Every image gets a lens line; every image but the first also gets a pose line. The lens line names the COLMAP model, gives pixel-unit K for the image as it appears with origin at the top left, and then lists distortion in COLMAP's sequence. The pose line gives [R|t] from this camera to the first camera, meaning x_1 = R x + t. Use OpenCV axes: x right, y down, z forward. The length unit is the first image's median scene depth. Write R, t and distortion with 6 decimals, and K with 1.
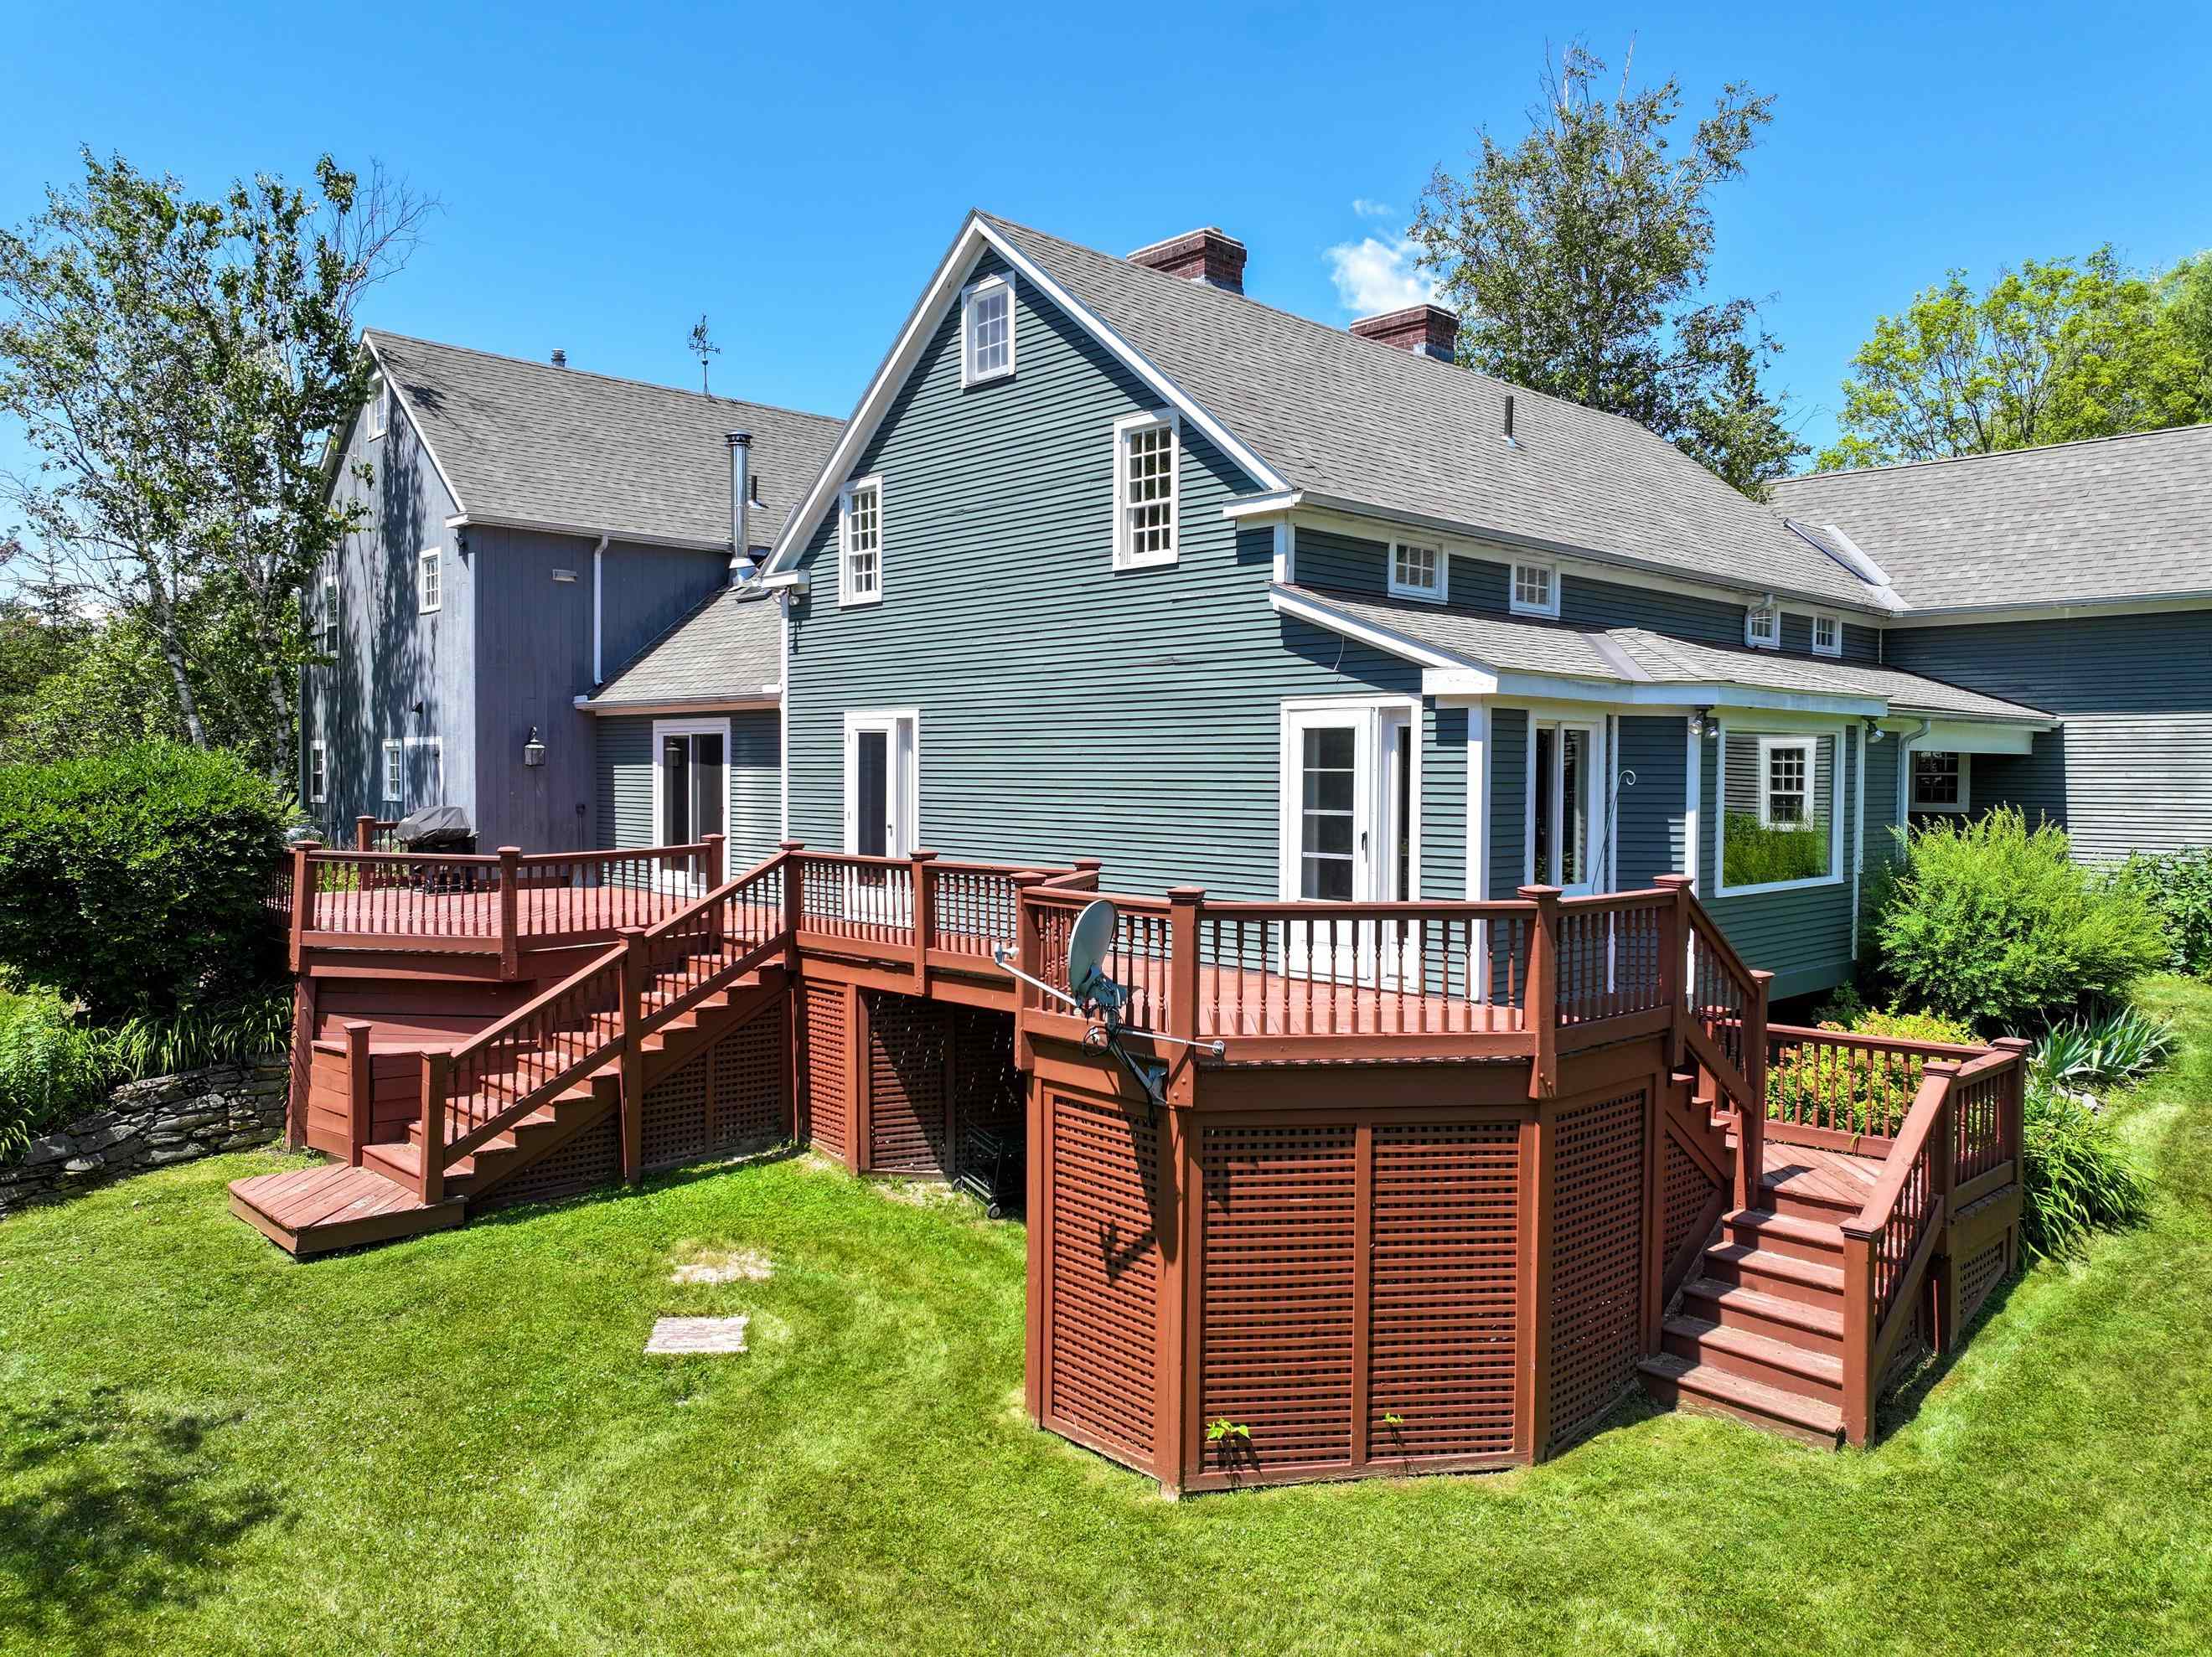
lens RADIAL K [[1571.2, 0, 1106.6], [0, 1571.2, 833.6], [0, 0, 1]] dist [0.004842, 0.001899]
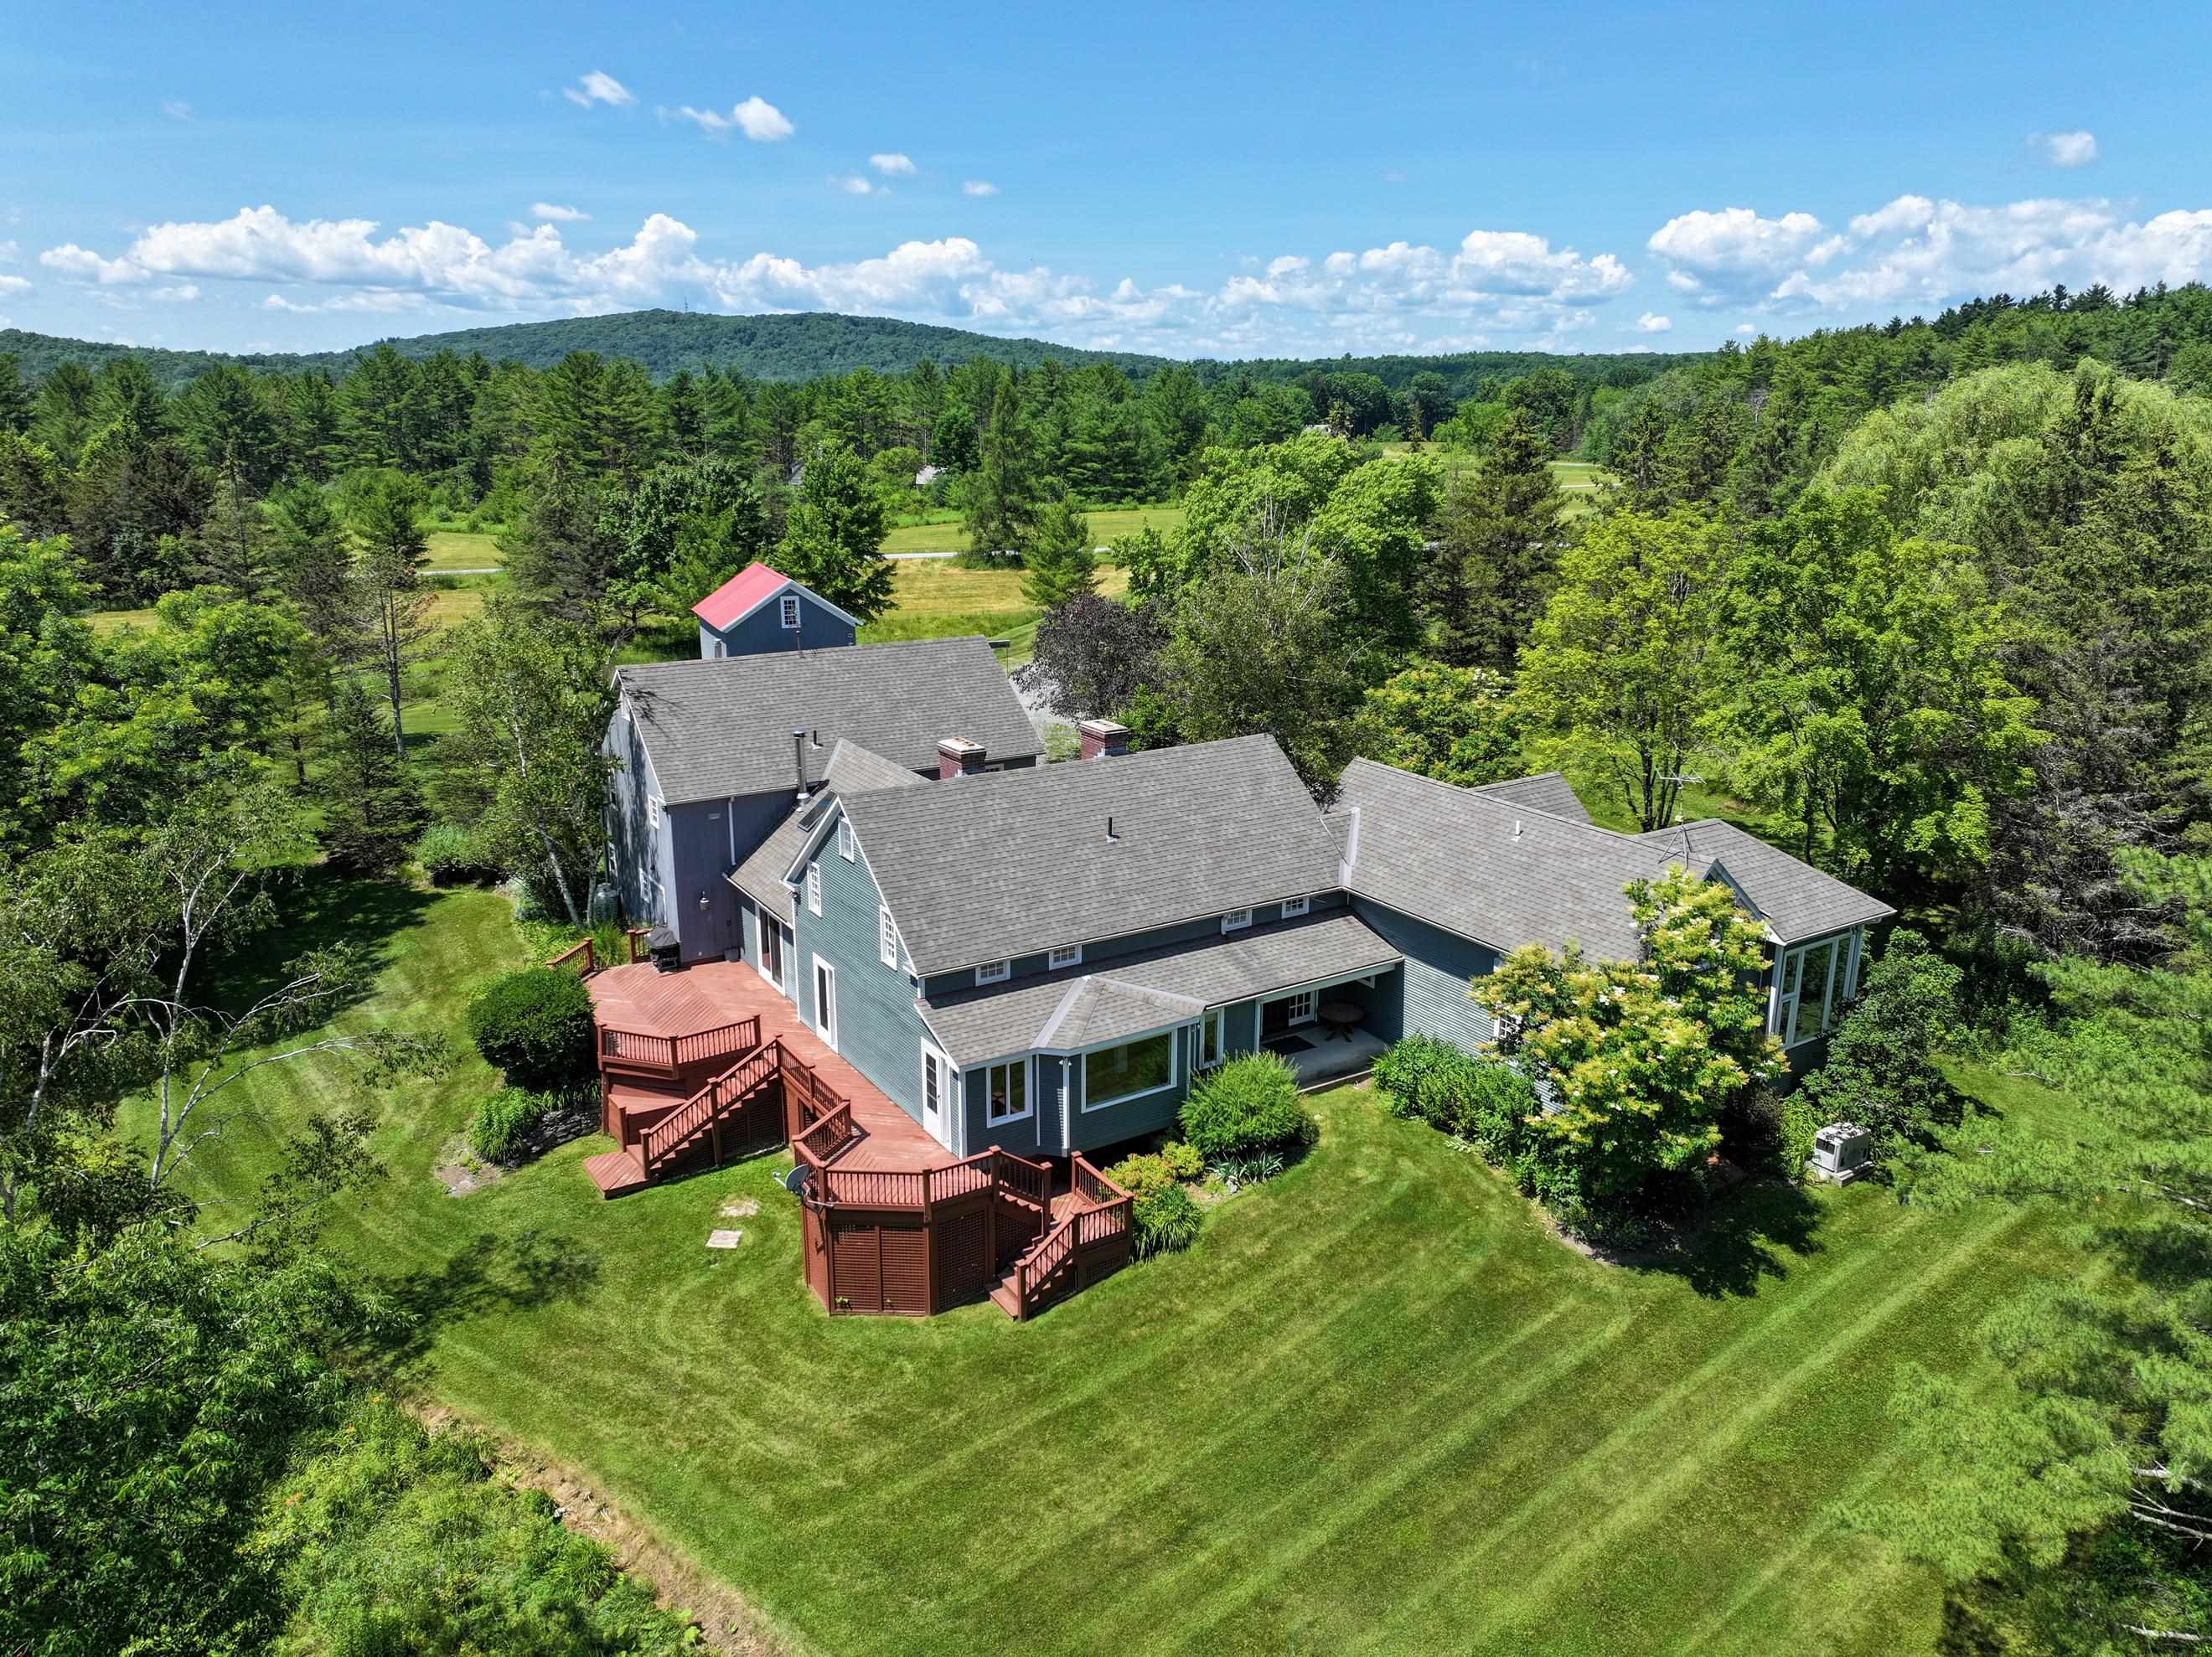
lens RADIAL K [[1571.2, 0, 1104.1], [0, 1571.2, 834.3], [0, 0, 1]] dist [0.004842, 0.001899]
pose [[0.983198, 0.052107, -0.174947, 0.794812], [-0.010163, 0.972532, 0.232547, -0.964048], [0.182259, -0.226862, 0.956721, -1.348560]]
